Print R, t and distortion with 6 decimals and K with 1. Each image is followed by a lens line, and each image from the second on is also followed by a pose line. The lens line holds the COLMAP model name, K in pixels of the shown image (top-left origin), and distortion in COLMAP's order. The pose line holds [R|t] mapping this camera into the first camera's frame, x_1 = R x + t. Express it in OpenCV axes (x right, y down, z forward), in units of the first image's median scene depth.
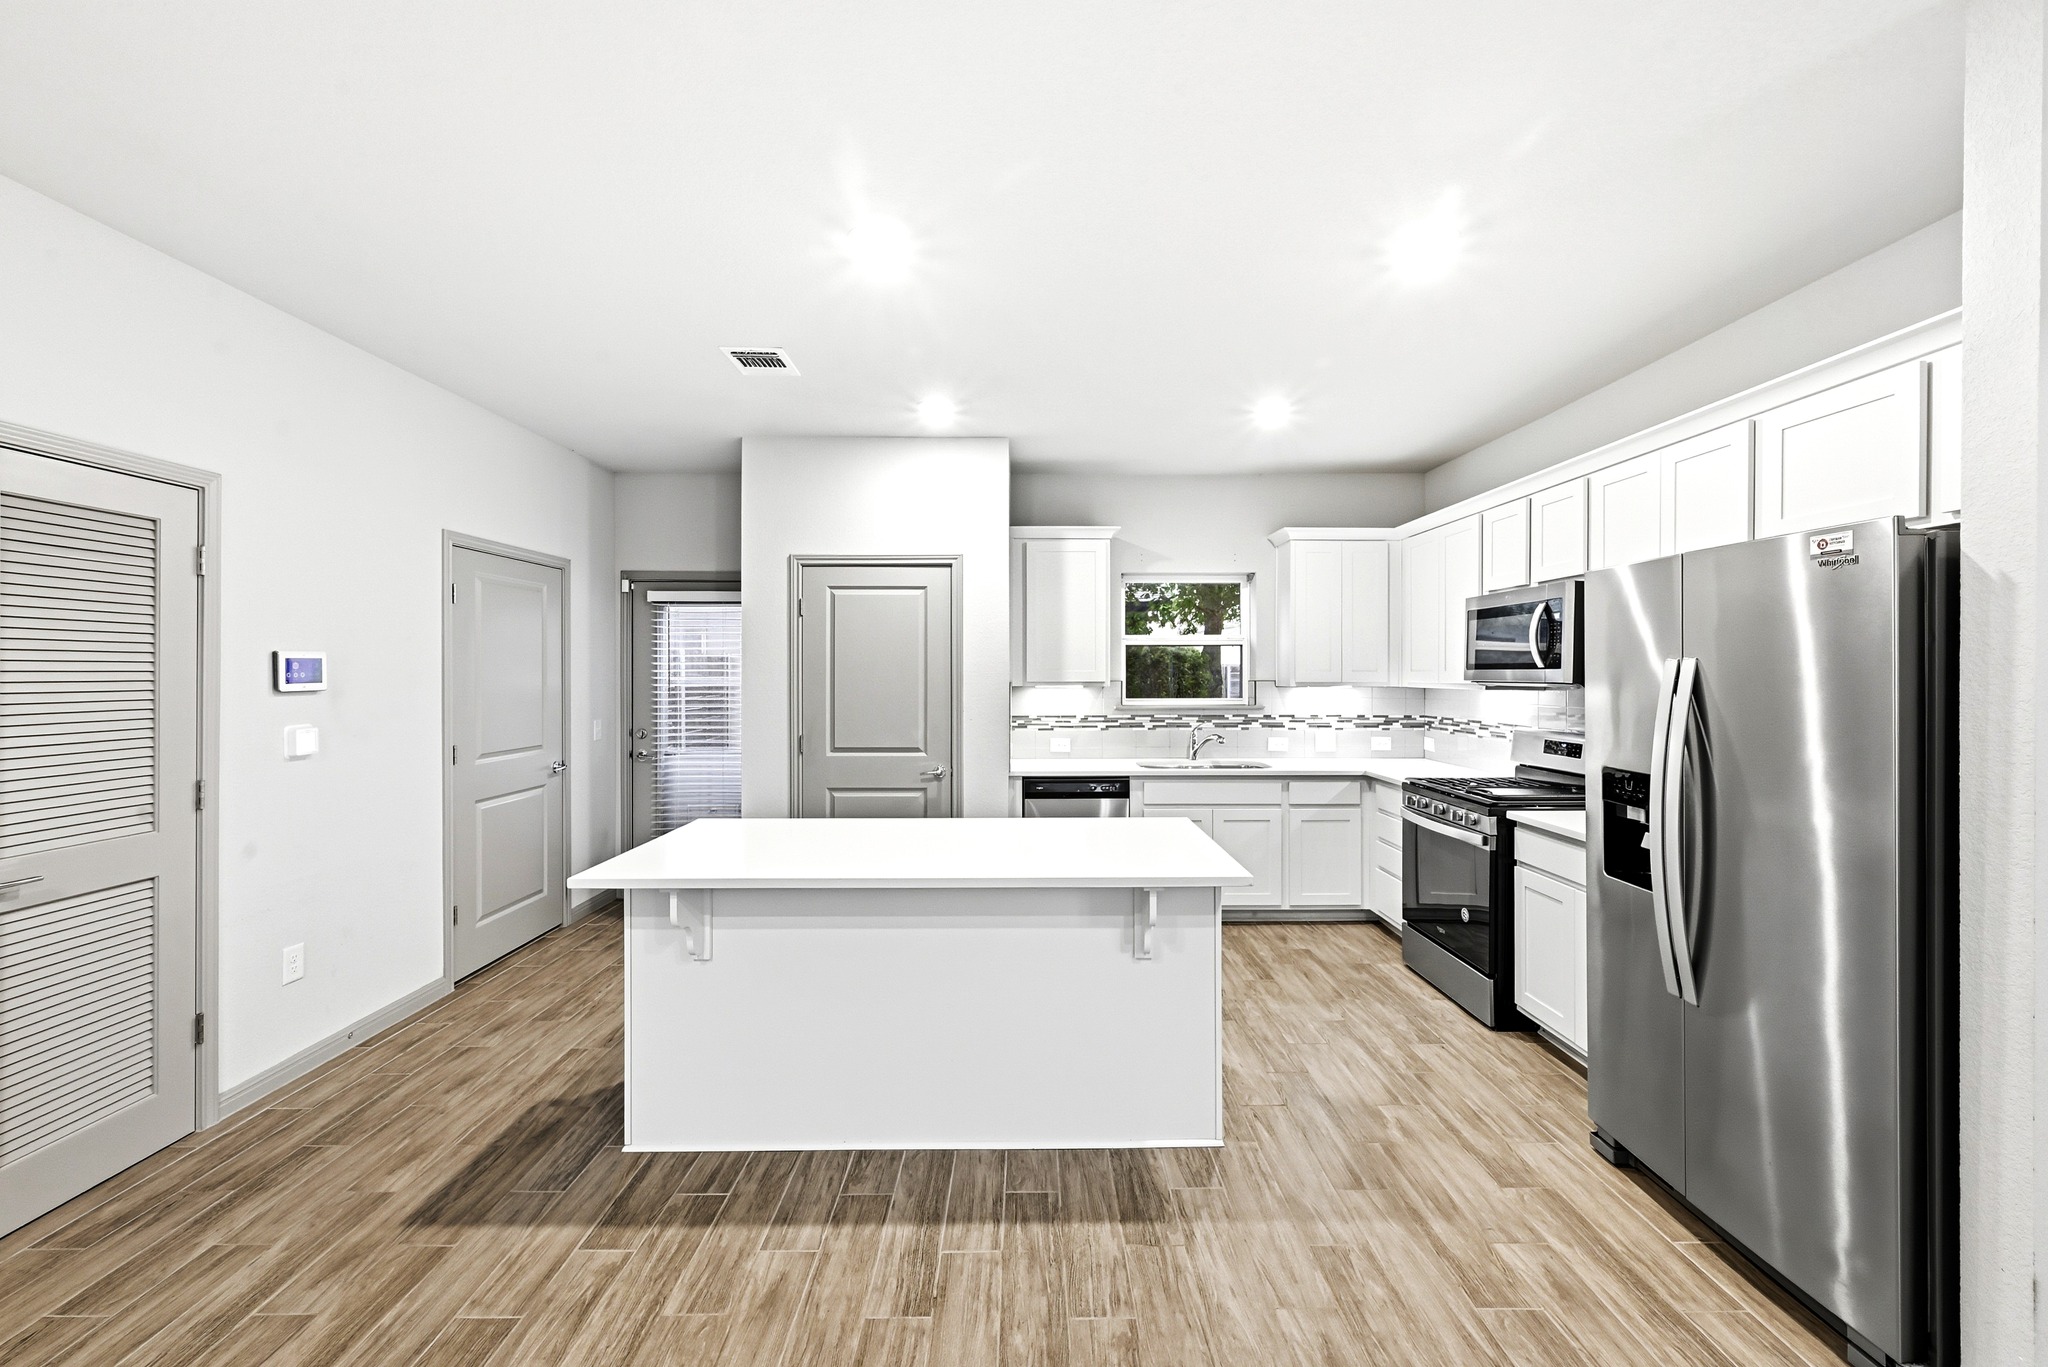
lens RADIAL K [[820.2, 0, 1026.0], [0, 820.2, 675.4], [0, 0, 1]] dist [-0.000079, 0.000184]
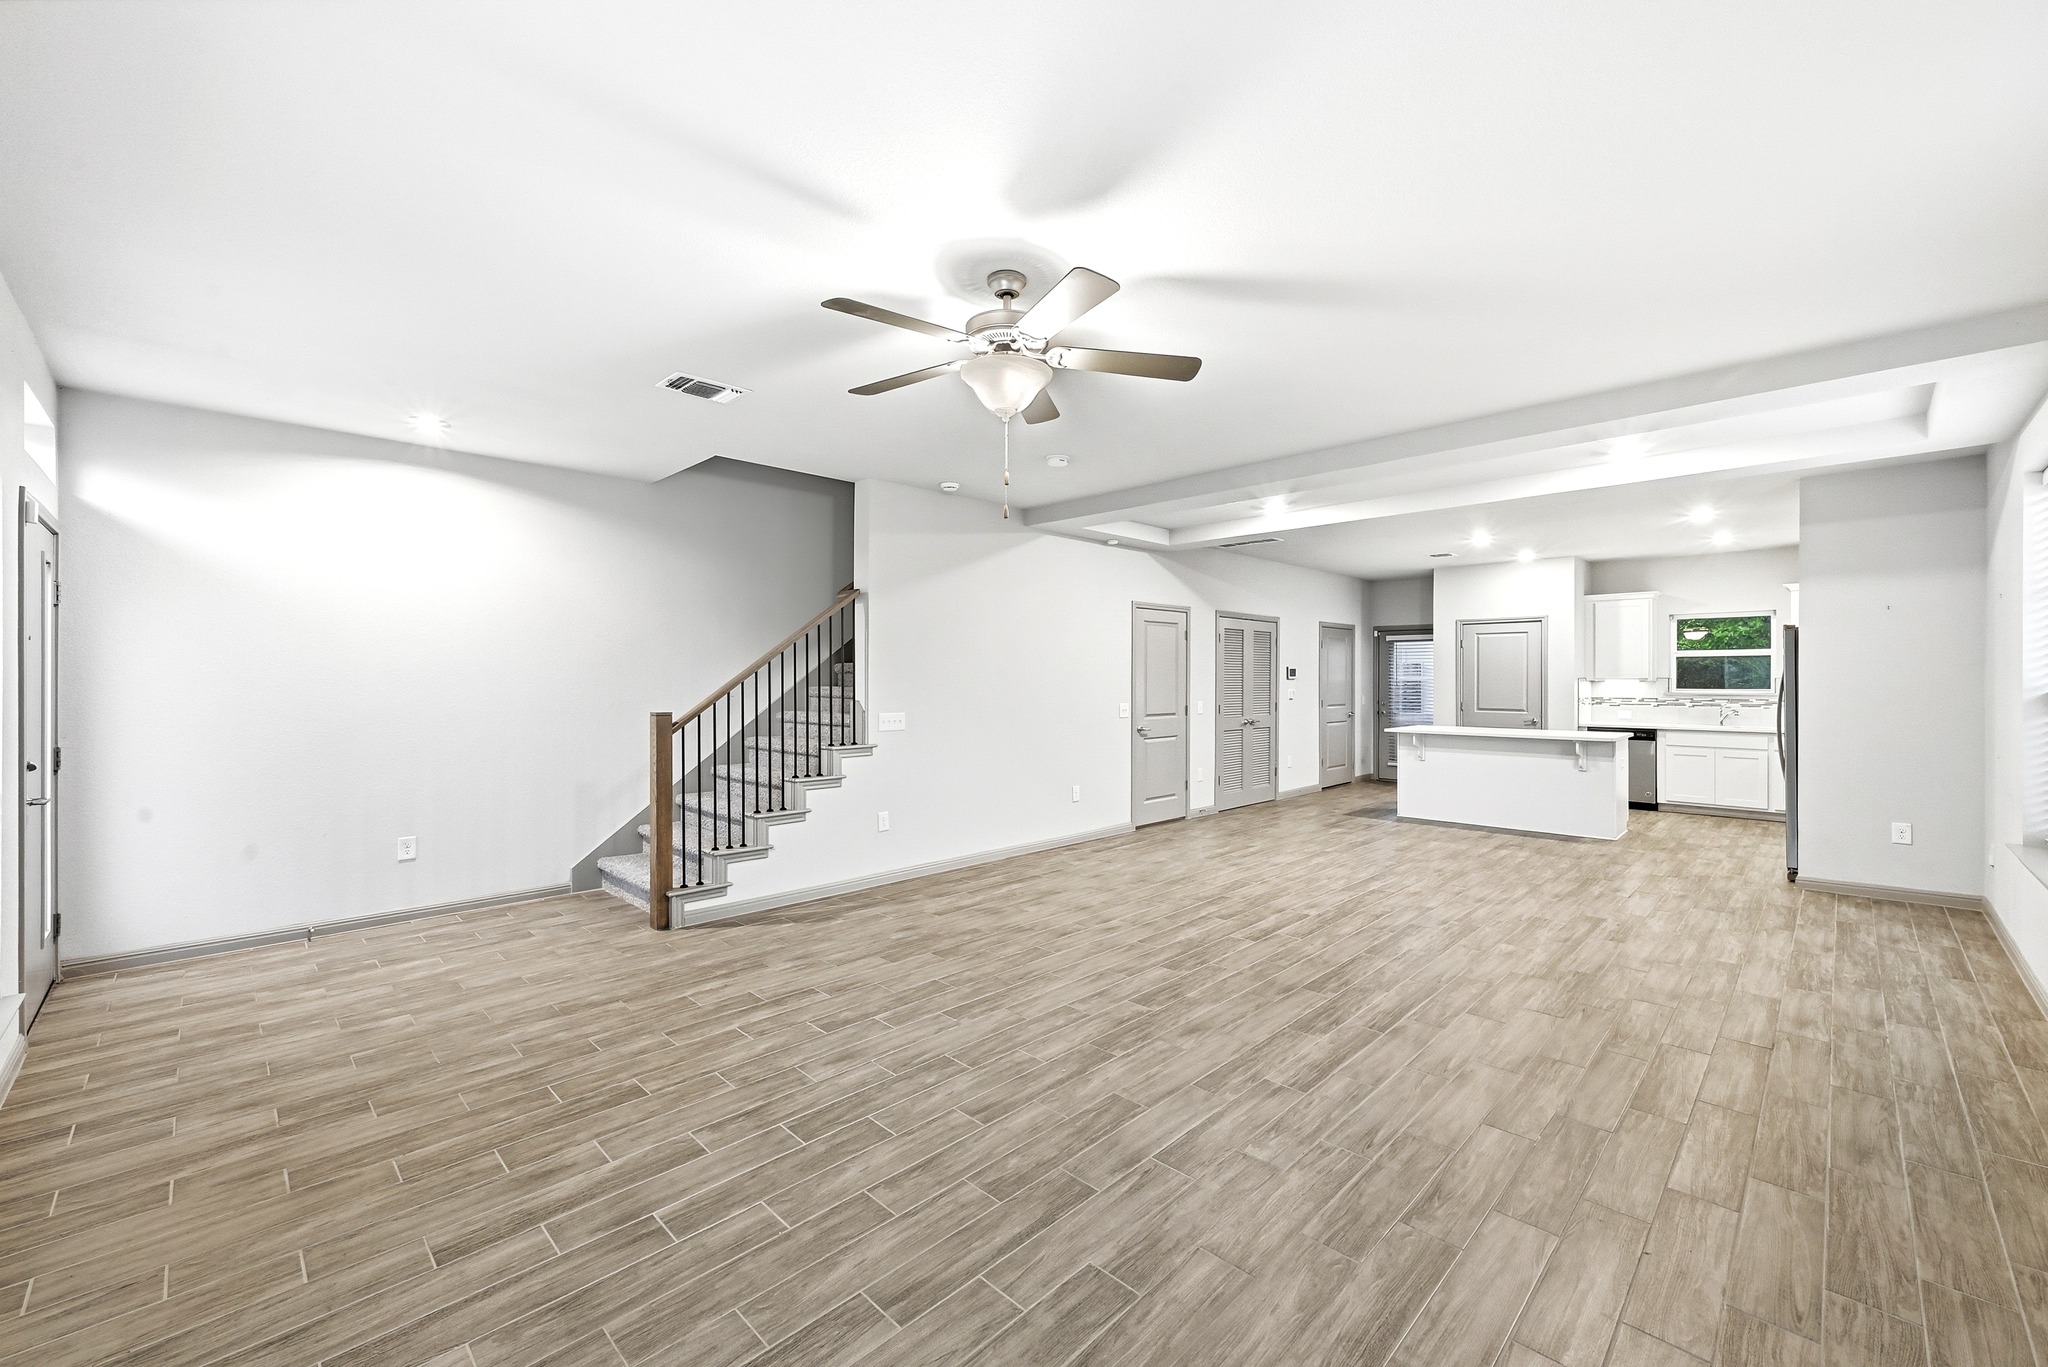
lens RADIAL K [[820.2, 0, 1026.0], [0, 820.2, 675.4], [0, 0, 1]] dist [-0.000079, 0.000184]
pose [[0.711766, -0.001617, -0.702415, 0.431494], [-0.003107, 0.999980, -0.005450, 0.017428], [0.702410, 0.006062, 0.711747, -1.363253]]
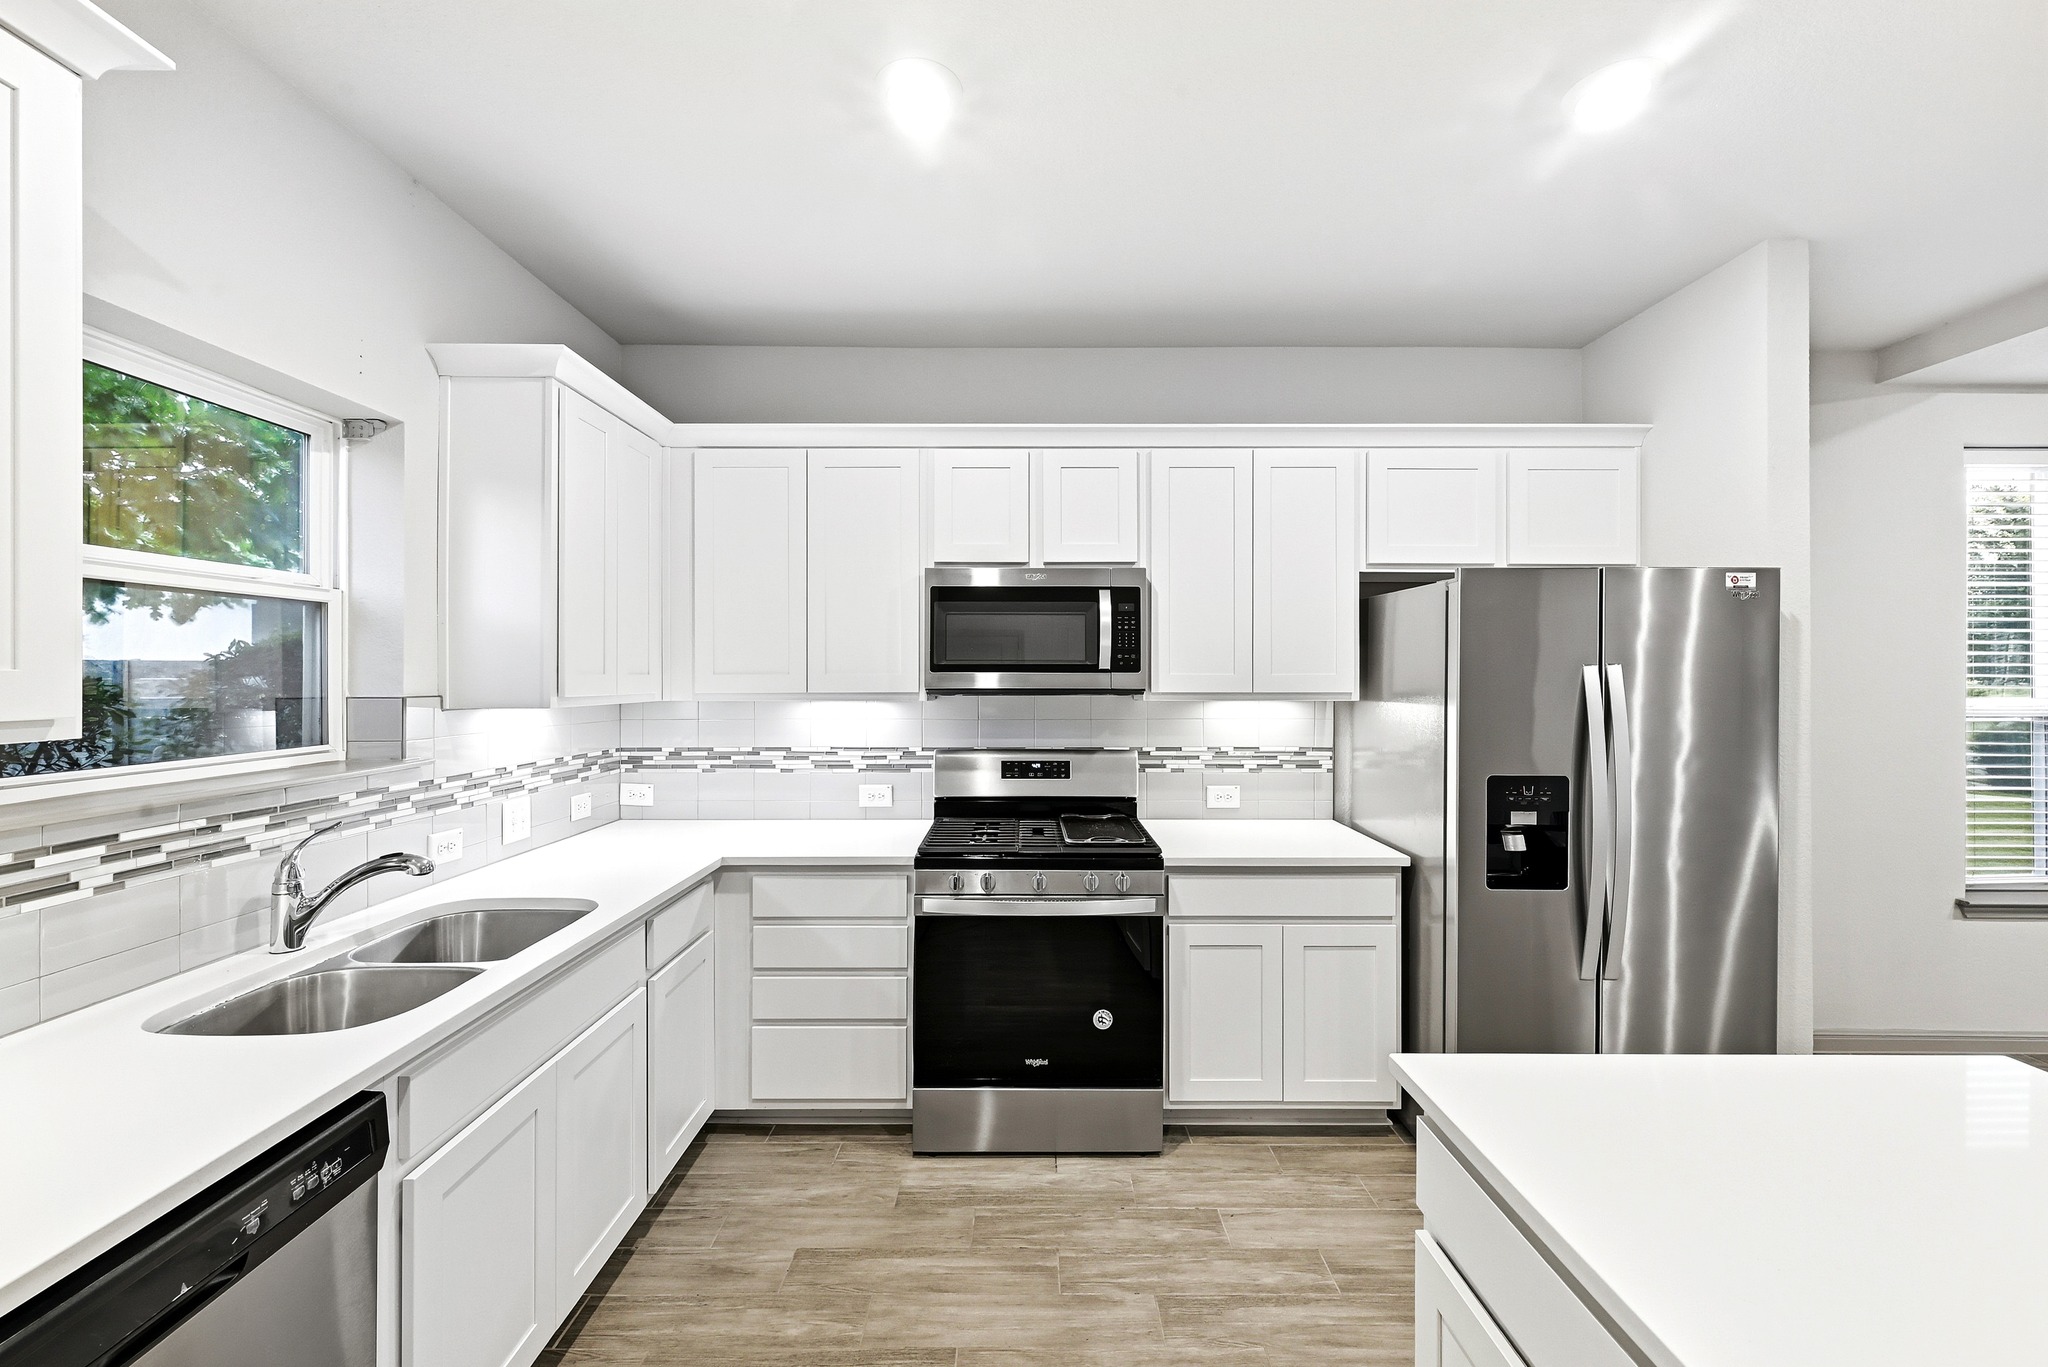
lens RADIAL K [[820.2, 0, 1026.0], [0, 820.2, 675.4], [0, 0, 1]] dist [-0.000079, 0.000184]
pose [[0.001940, 0.000648, 0.999998, -0.134945], [0.002775, 0.999996, -0.000653, -0.003411], [-0.999994, 0.002776, 0.001939, 0.837380]]
